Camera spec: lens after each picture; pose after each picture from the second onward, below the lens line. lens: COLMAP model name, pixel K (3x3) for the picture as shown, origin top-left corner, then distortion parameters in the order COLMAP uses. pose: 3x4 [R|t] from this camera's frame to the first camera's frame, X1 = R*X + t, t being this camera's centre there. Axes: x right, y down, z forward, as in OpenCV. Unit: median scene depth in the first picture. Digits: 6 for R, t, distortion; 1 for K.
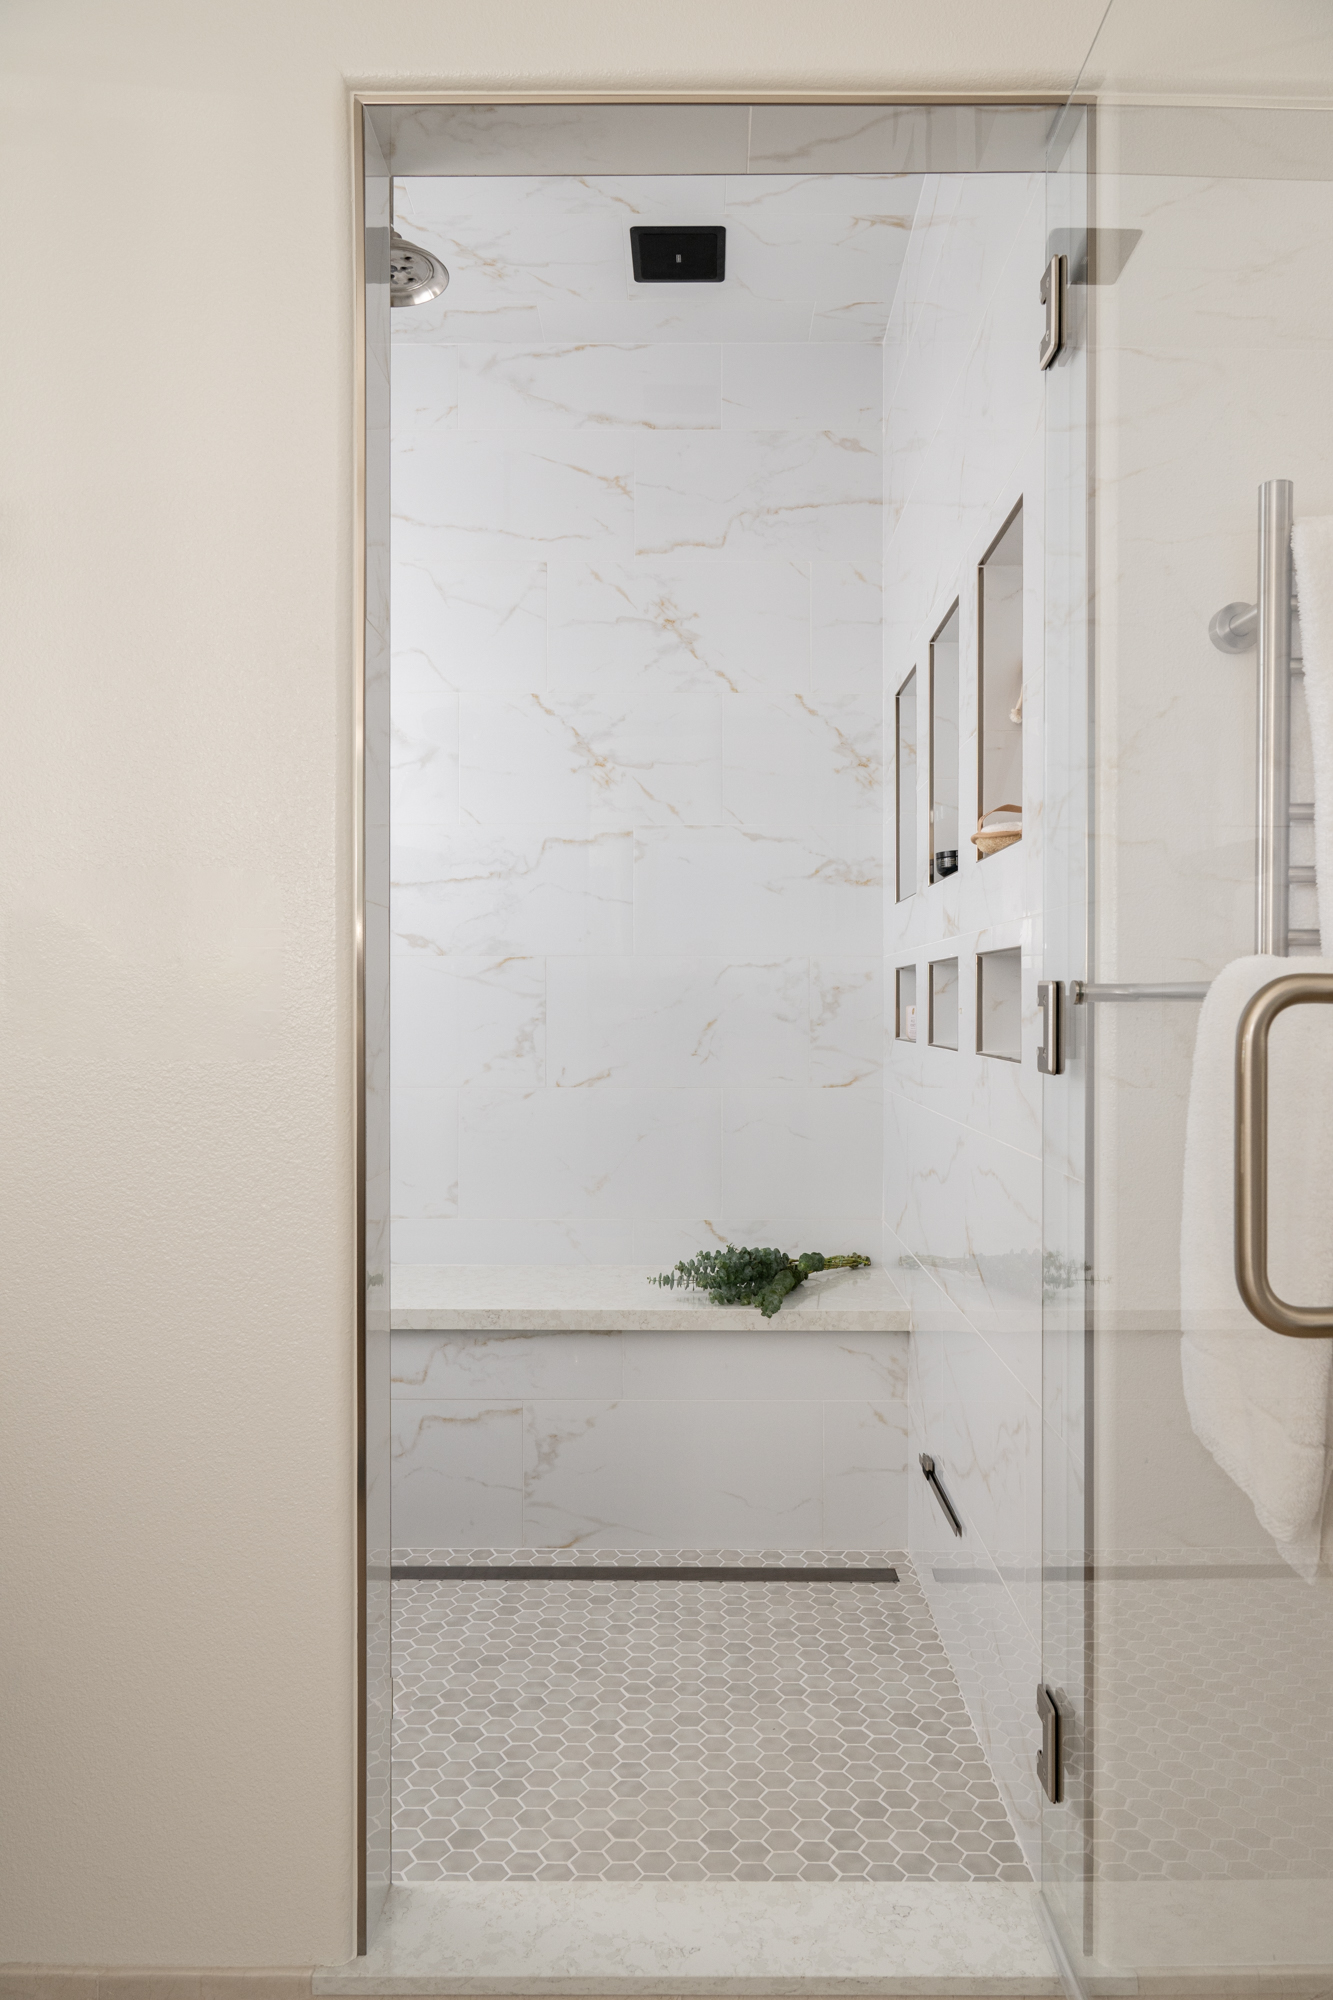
lens RADIAL K [[1364.7, 0, 680.1], [0, 1364.7, 998.0], [0, 0, 1]] dist [-0.000135, 0.001887]
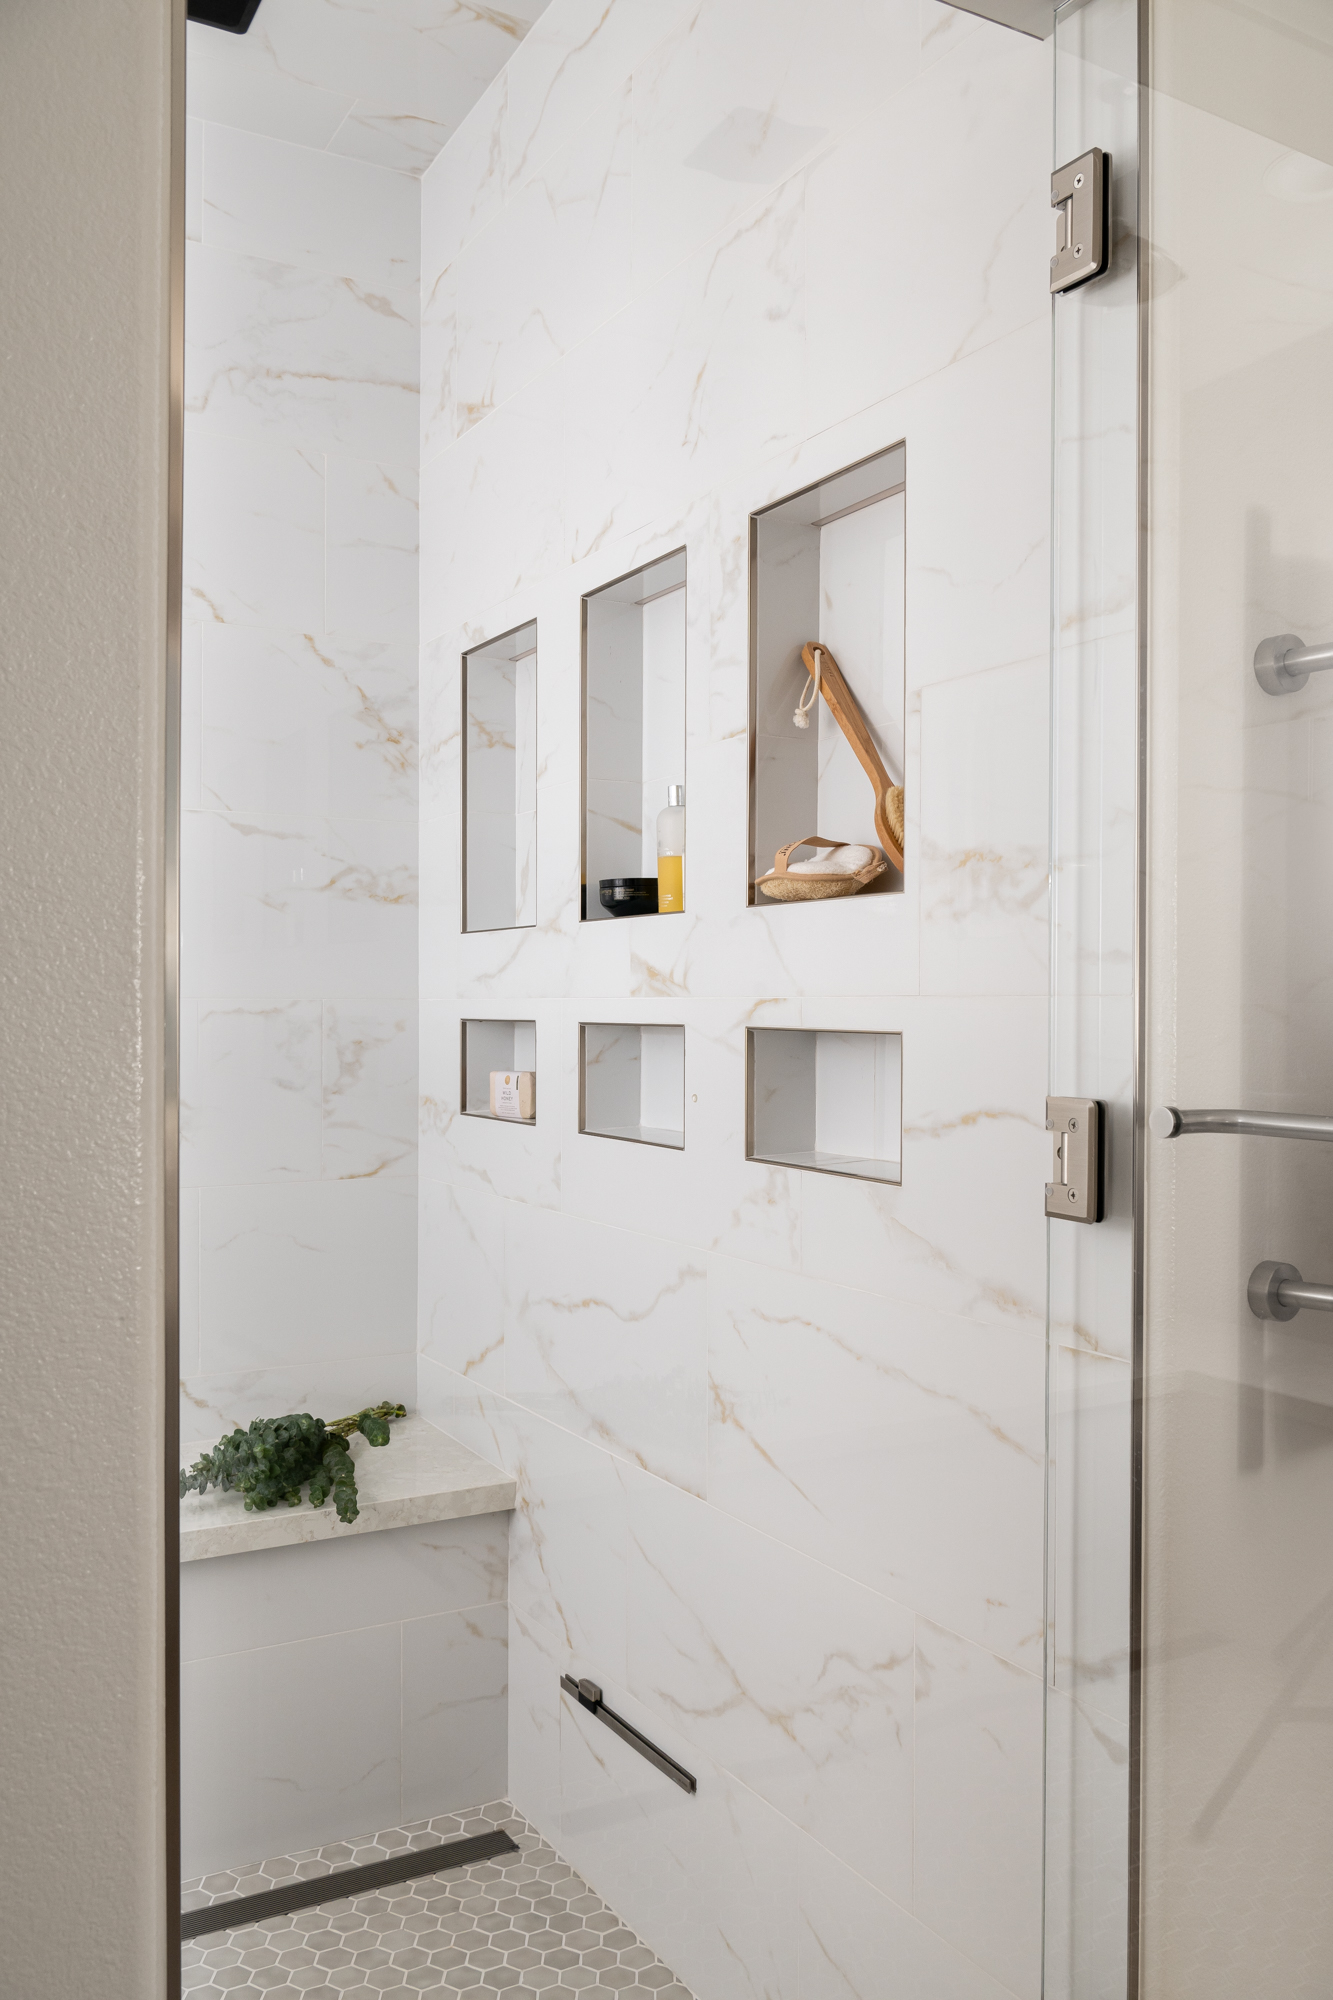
lens RADIAL K [[1647.8, 0, 666.5], [0, 1647.8, 1000.0], [0, 0, 1]] dist [-0.009908, 0.000854]
pose [[0.865484, 0.001486, 0.500935, -0.185224], [-0.003396, 0.999990, 0.002900, -0.033238], [-0.500926, -0.004211, 0.865480, 0.153121]]
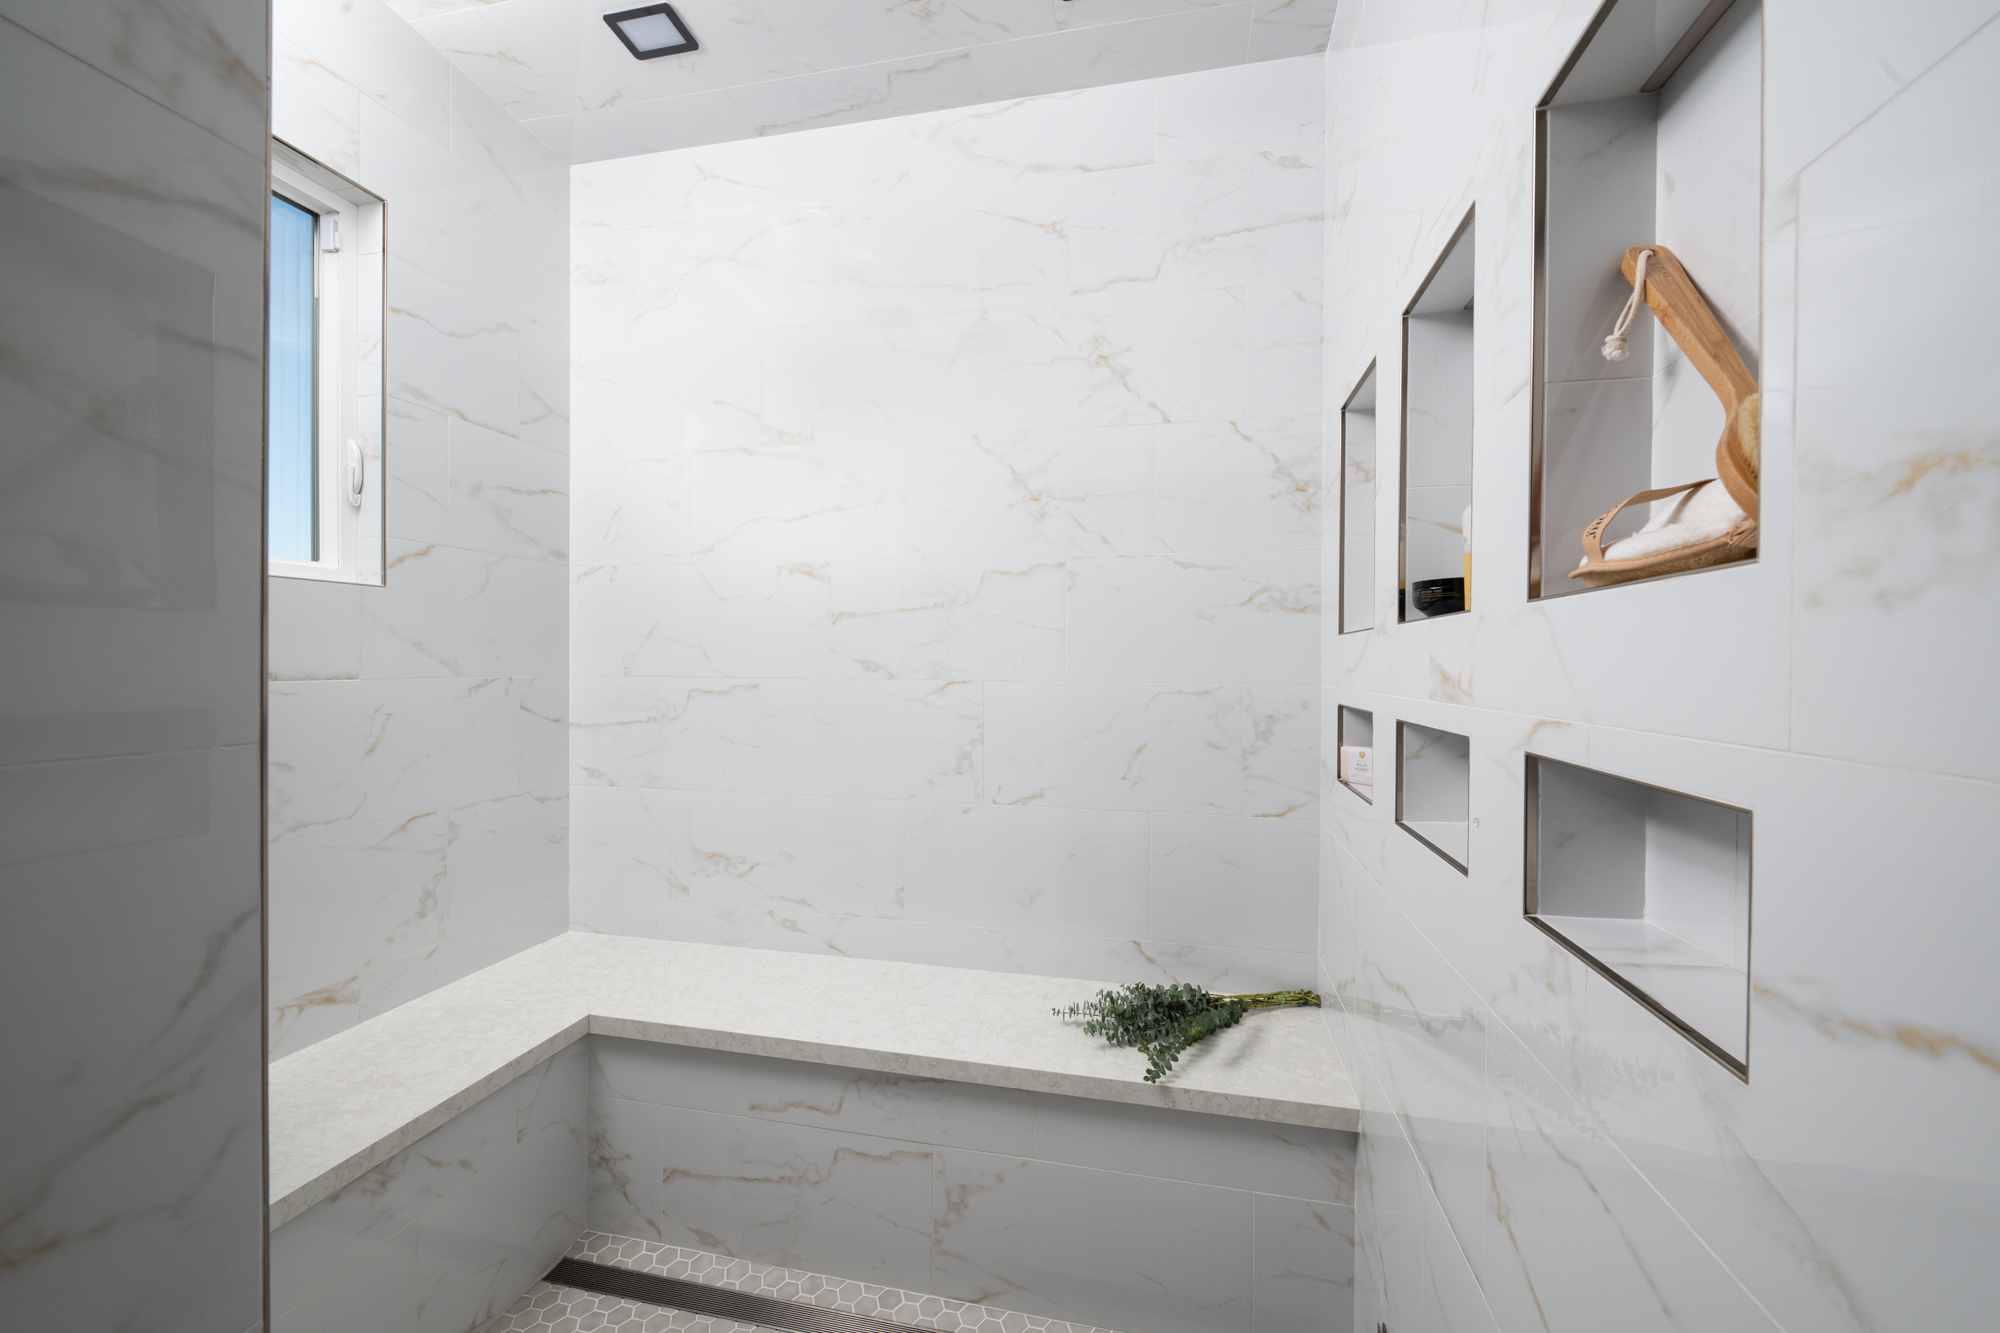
lens RADIAL K [[783.6, 0, 995.4], [0, 783.6, 664.3], [0, 0, 1]] dist [0.005733, -0.005856]
pose [[0.977613, 0.007195, -0.210289, 0.039245], [-0.005890, 0.999959, 0.006831, -0.048062], [0.210330, -0.005439, 0.977615, 0.404132]]
